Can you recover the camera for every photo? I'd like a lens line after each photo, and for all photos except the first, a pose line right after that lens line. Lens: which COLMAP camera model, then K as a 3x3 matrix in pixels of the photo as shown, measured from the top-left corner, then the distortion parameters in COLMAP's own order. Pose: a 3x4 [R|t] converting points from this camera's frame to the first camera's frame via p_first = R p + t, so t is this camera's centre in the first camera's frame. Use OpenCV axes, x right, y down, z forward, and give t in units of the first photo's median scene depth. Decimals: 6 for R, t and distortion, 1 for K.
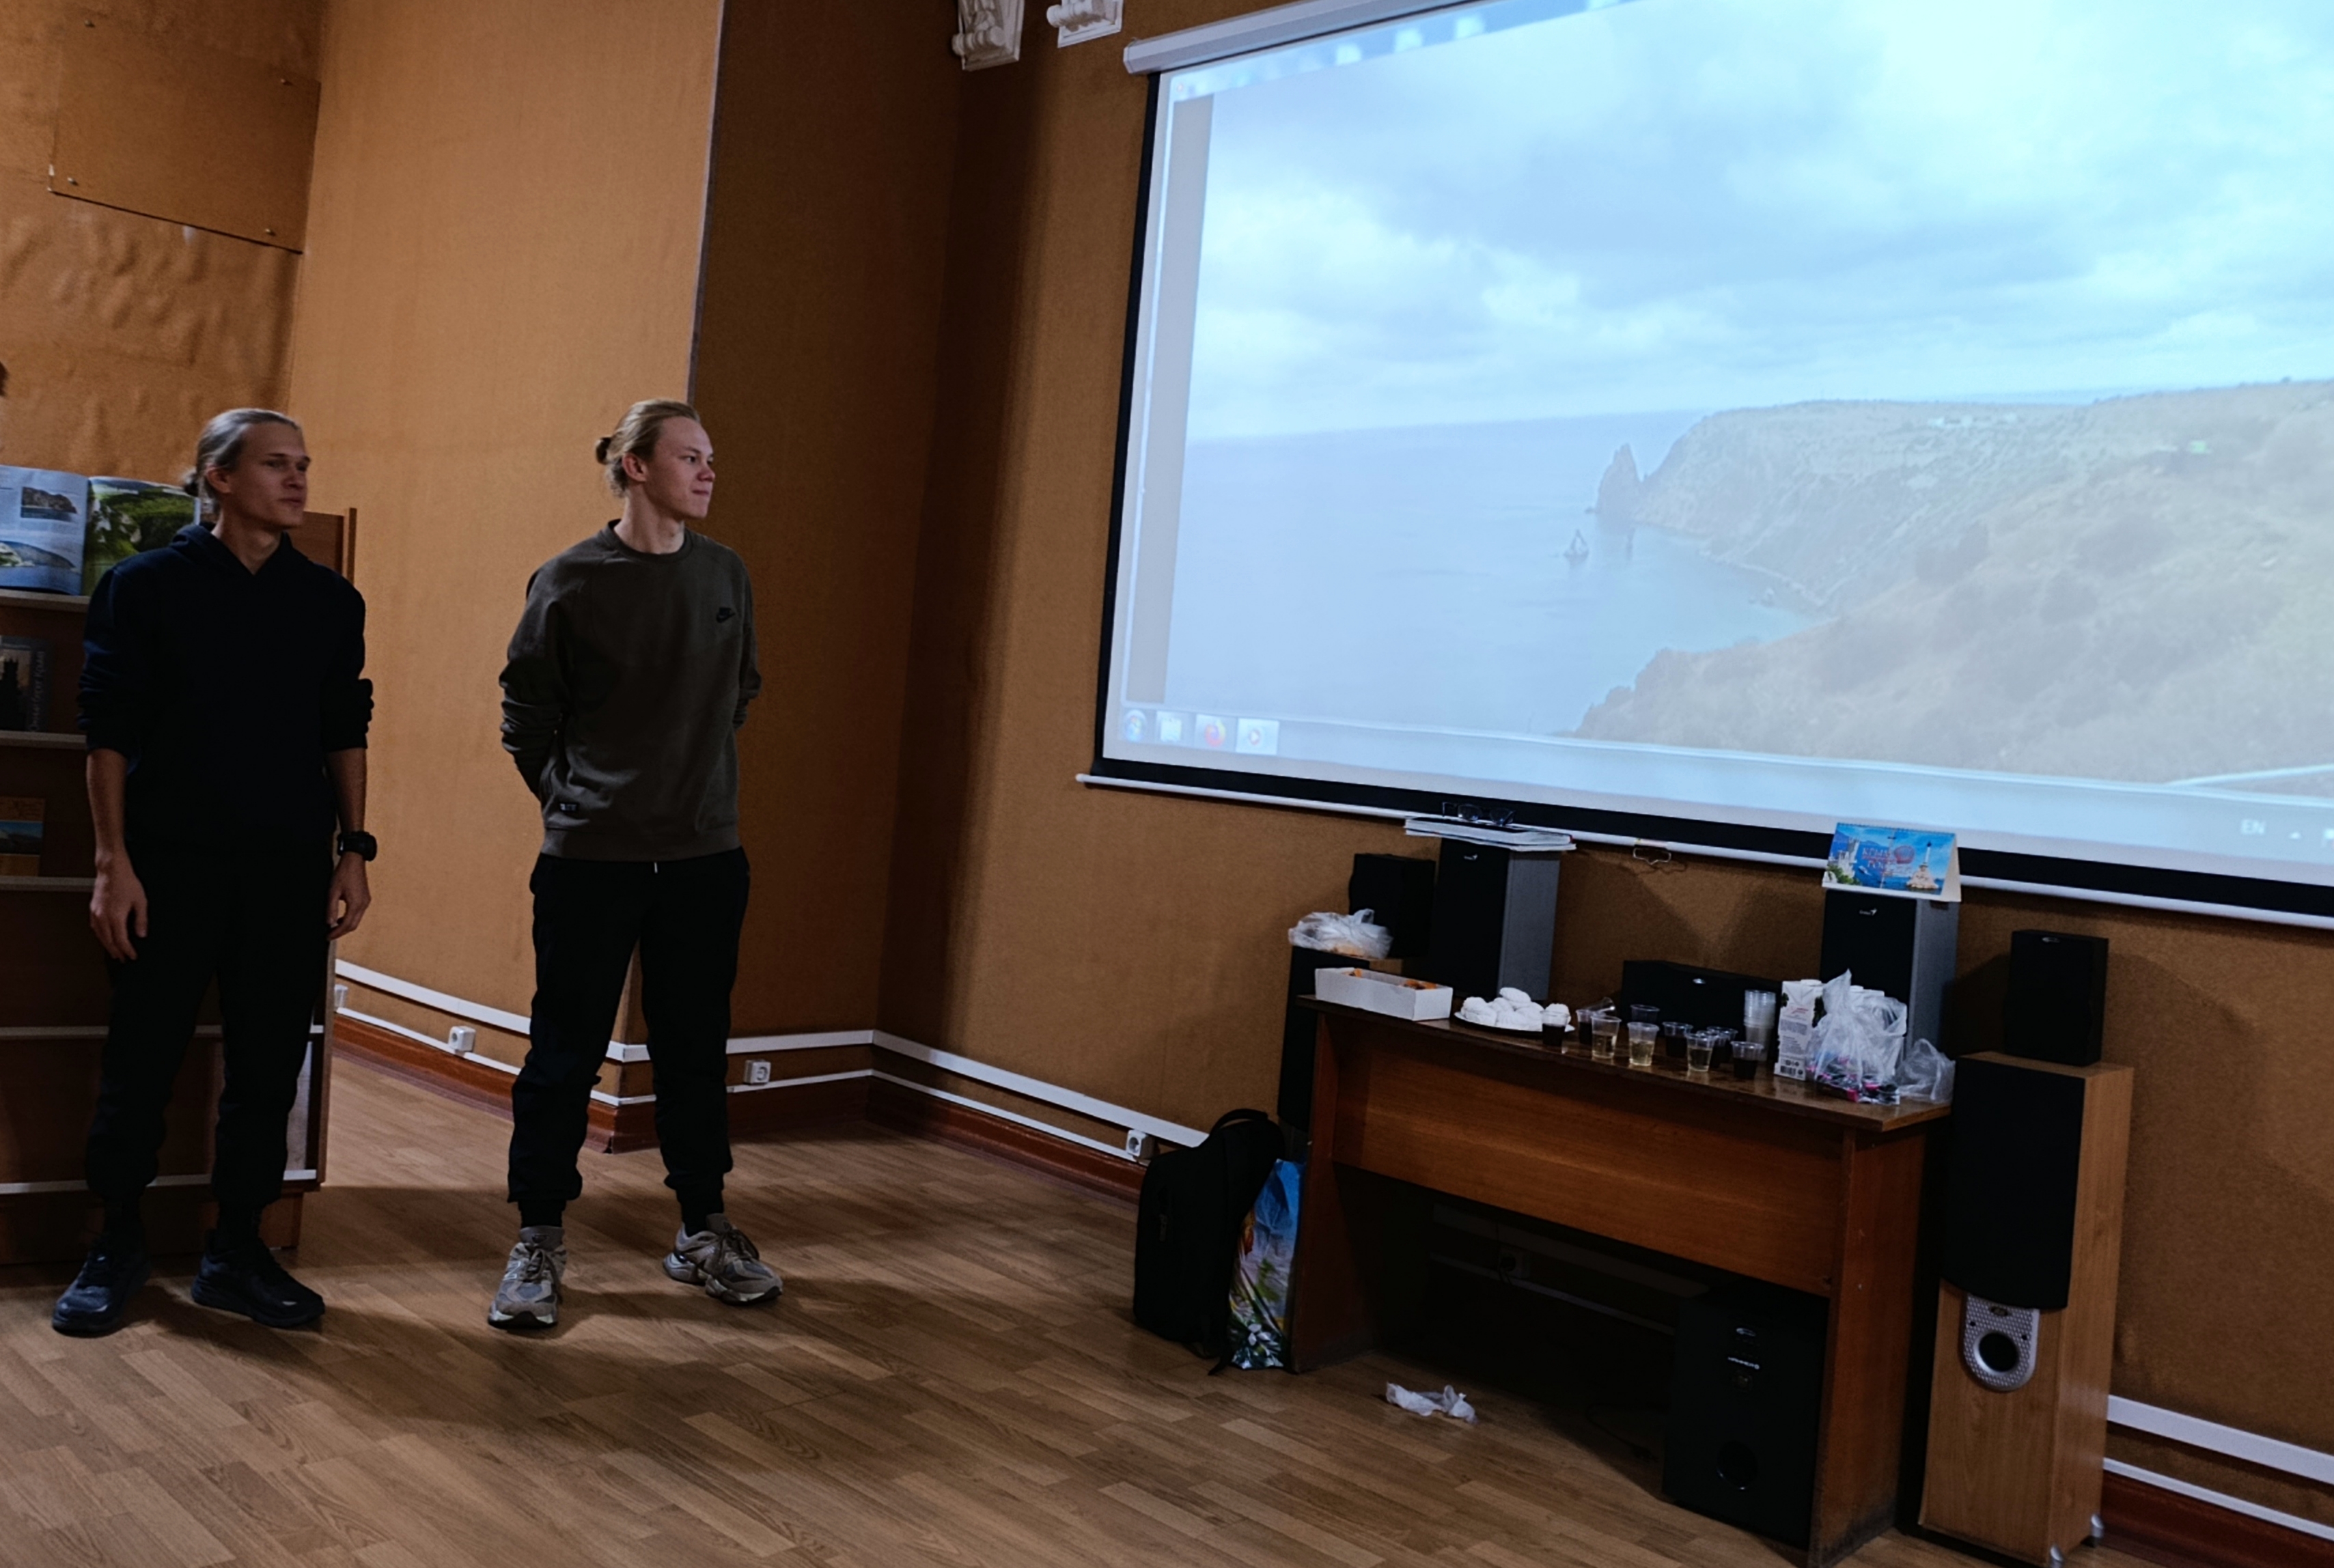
lens RADIAL K [[1846.0, 0, 1170.3], [0, 1846.0, 761.1], [0, 0, 1]] dist [-0.001726, -0.013020]
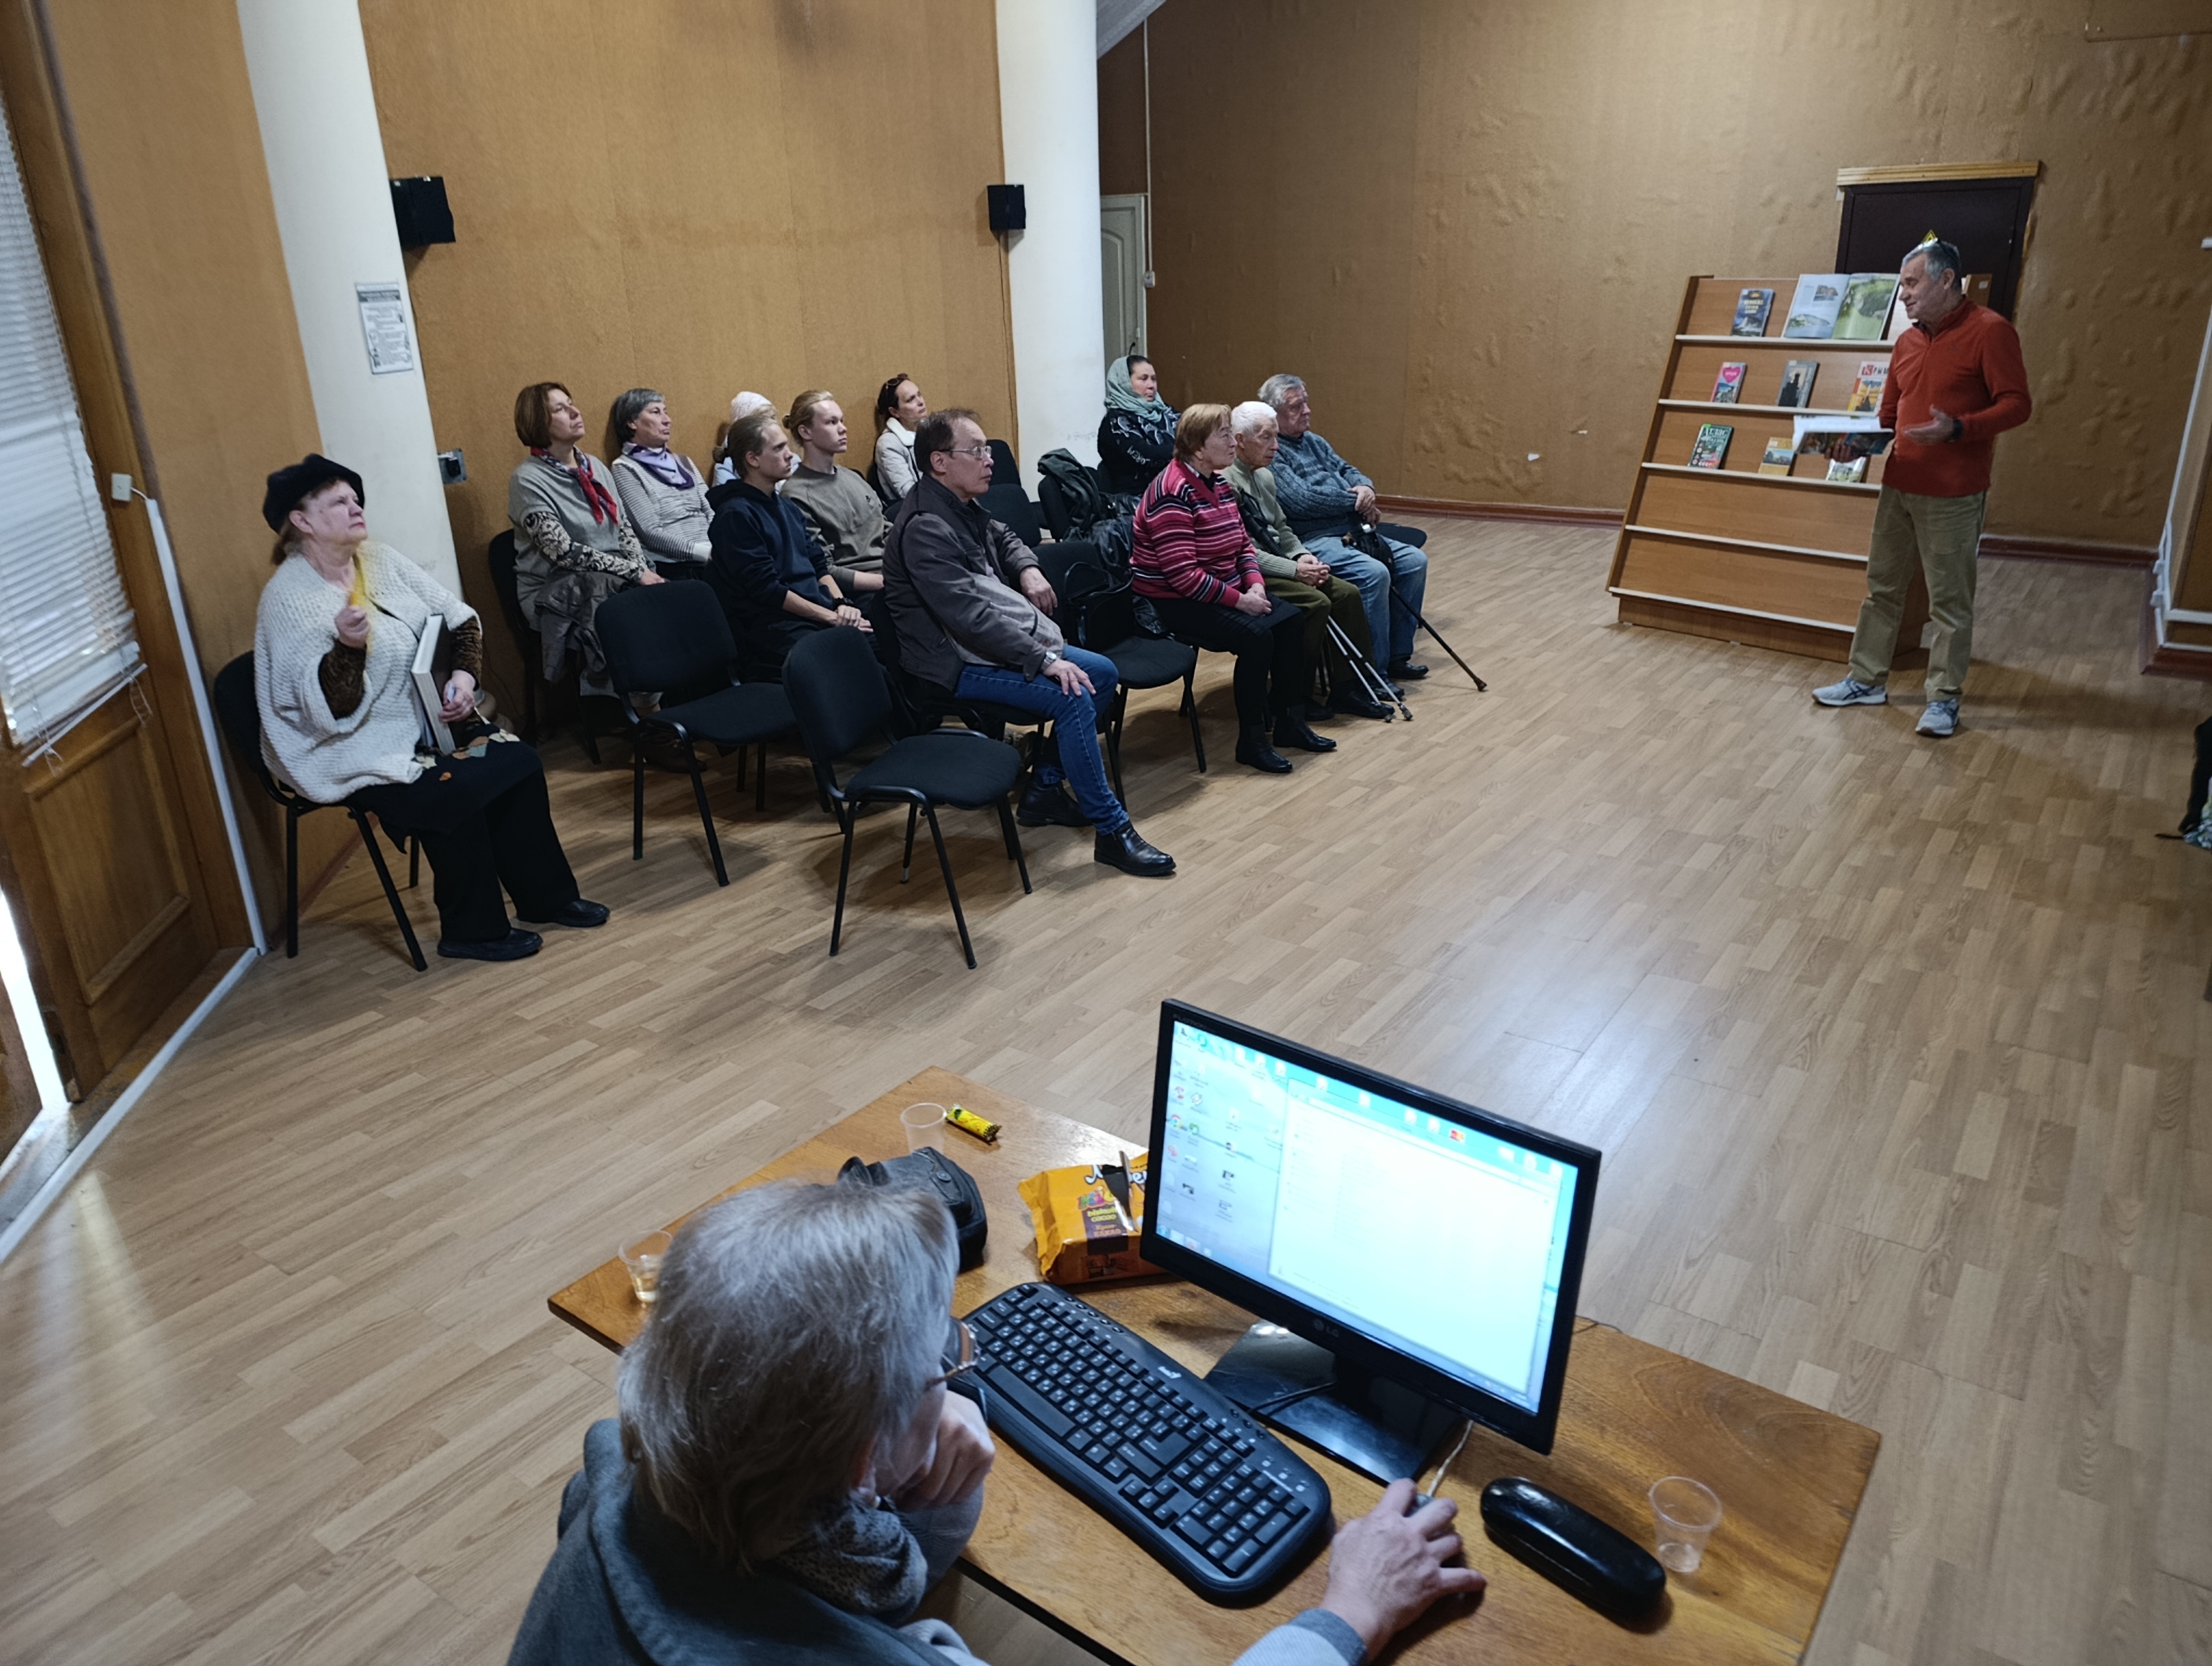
lens RADIAL K [[1474.9, 0, 1109.2], [0, 1474.9, 832.7], [0, 0, 1]] dist [-0.005498, 0.002117]
pose [[0.113019, 0.279928, -0.953345, 1.124501], [0.013094, 0.958990, 0.283138, -0.037143], [0.993507, -0.044483, 0.104719, -0.010773]]
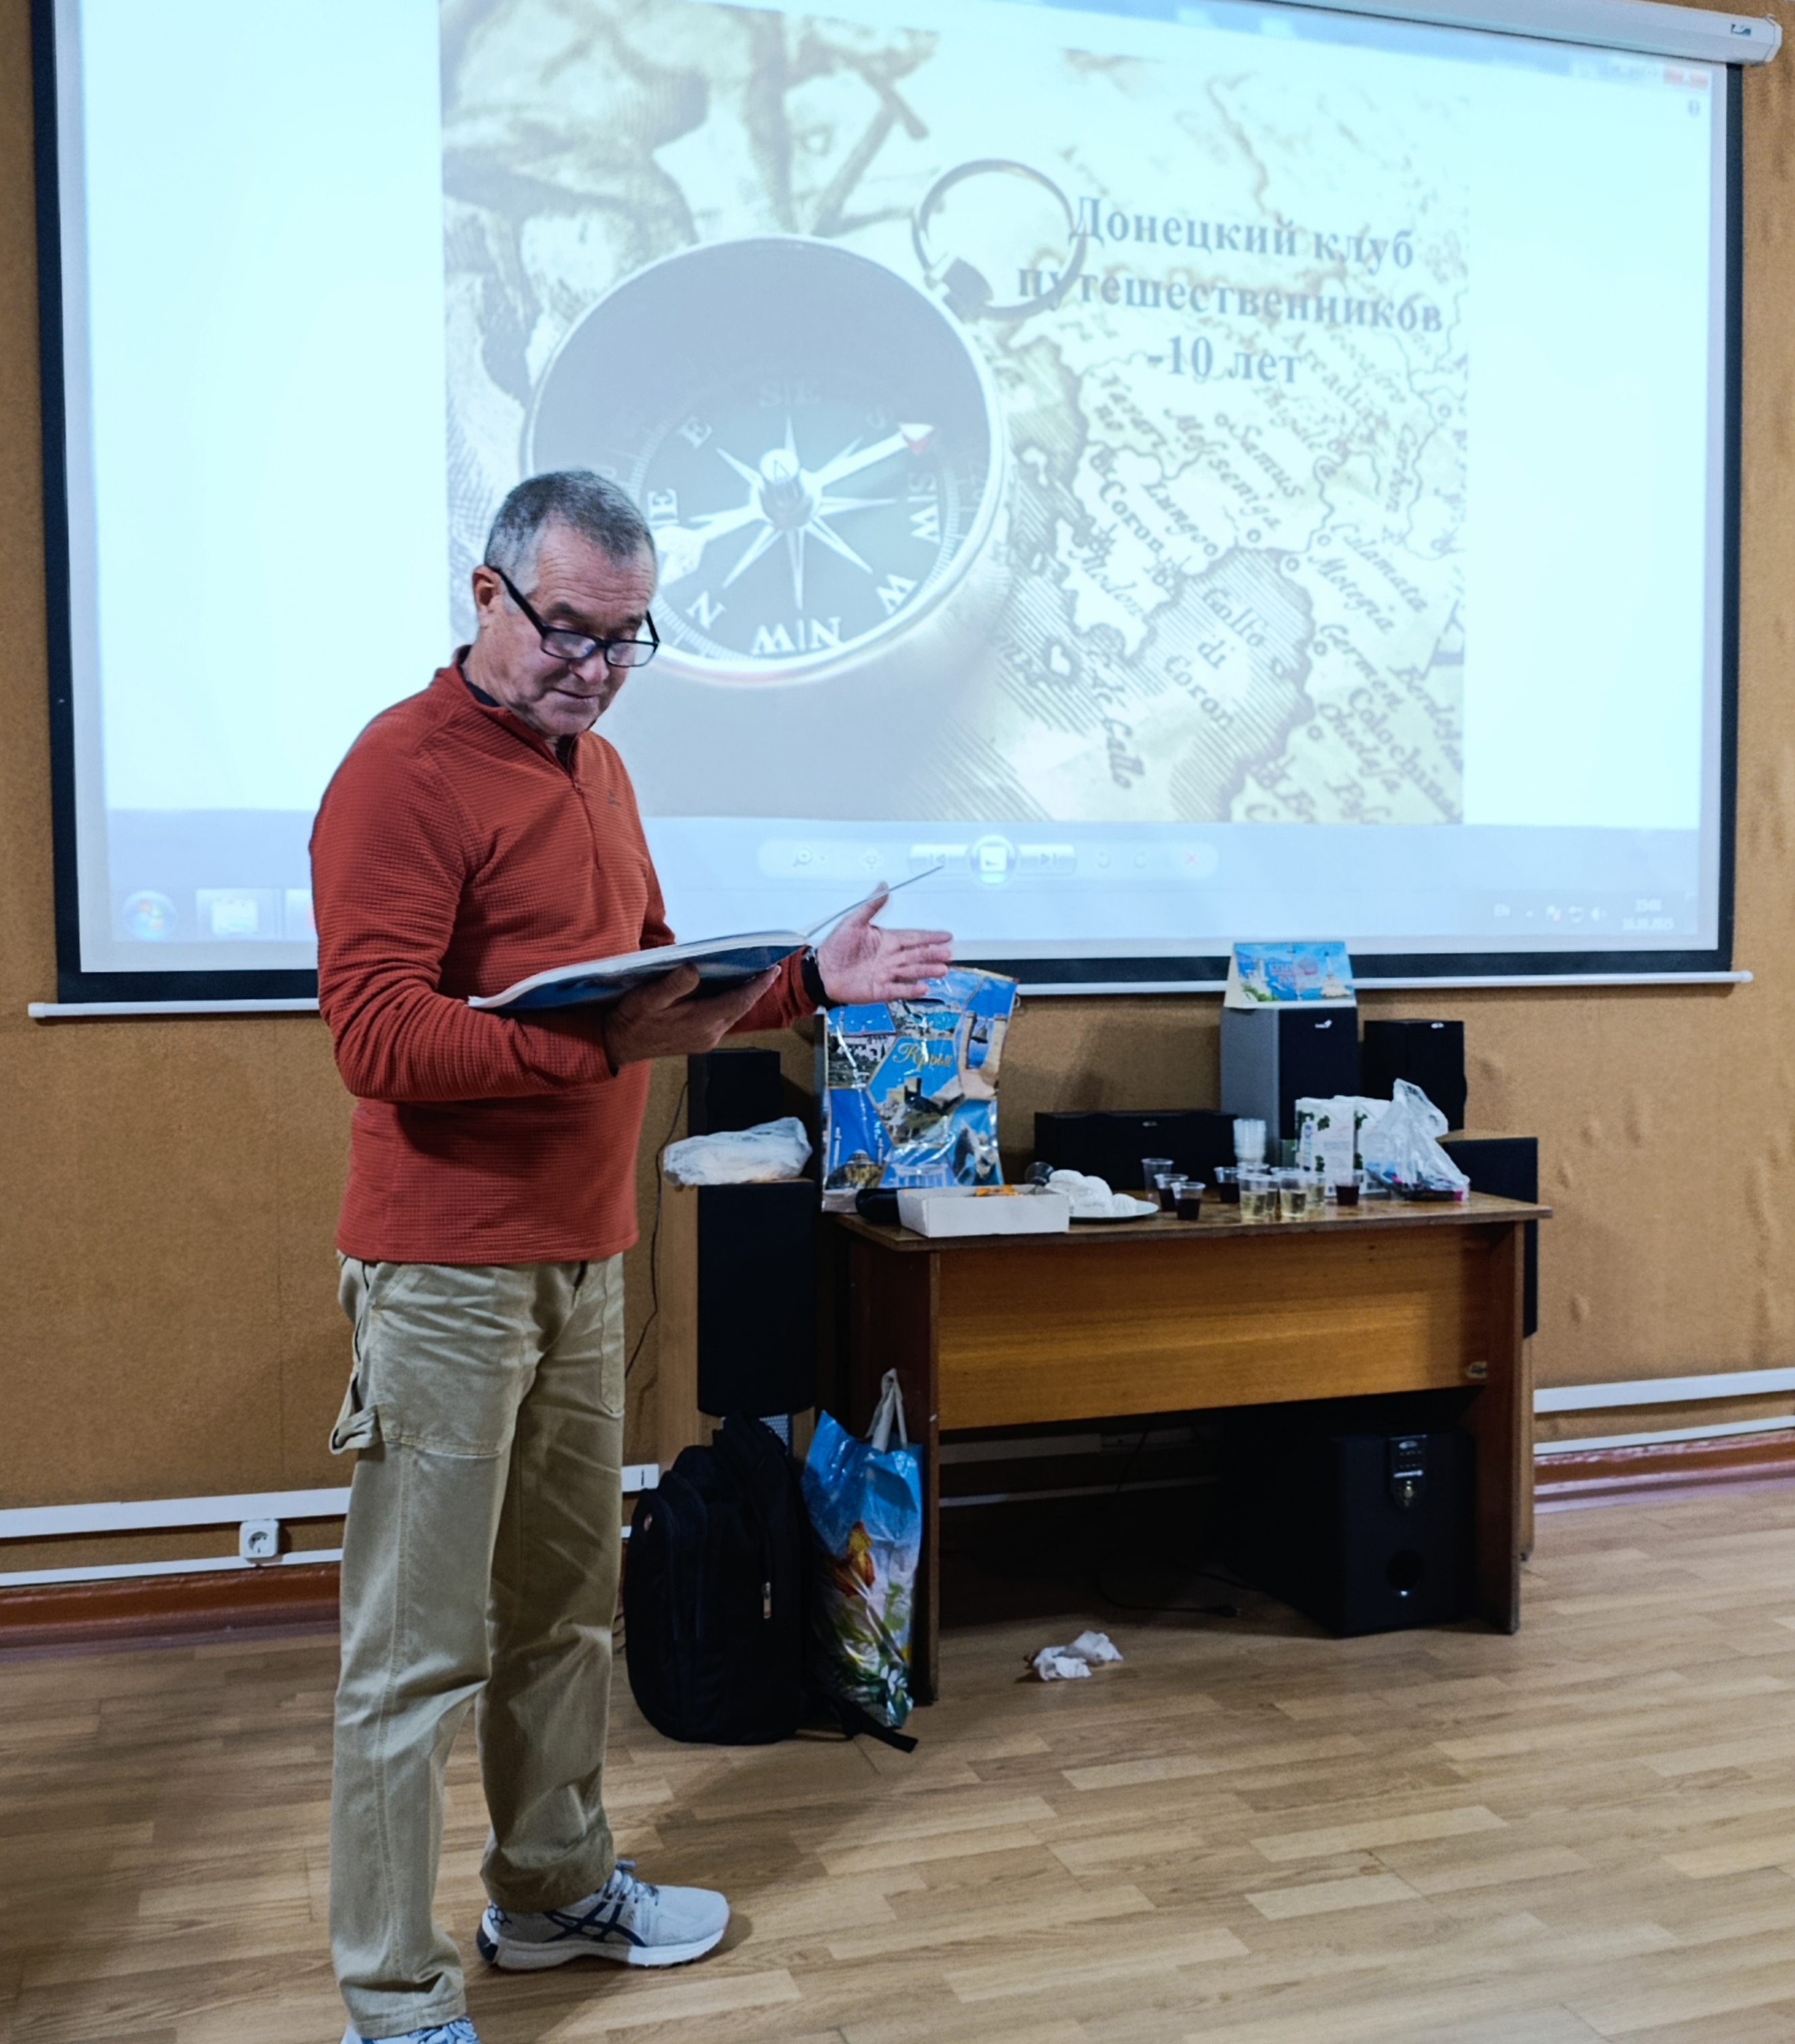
lens RADIAL K [[1868.5, 0, 776.3], [0, 1868.5, 1043.3], [0, 0, 1]] dist [-0.003050, 0.000000]
pose [[0.534165, -0.142623, 0.833262, -0.619172], [0.070744, 0.989750, 0.124056, -0.055934], [-0.842415, -0.007318, 0.538780, 0.648466]]
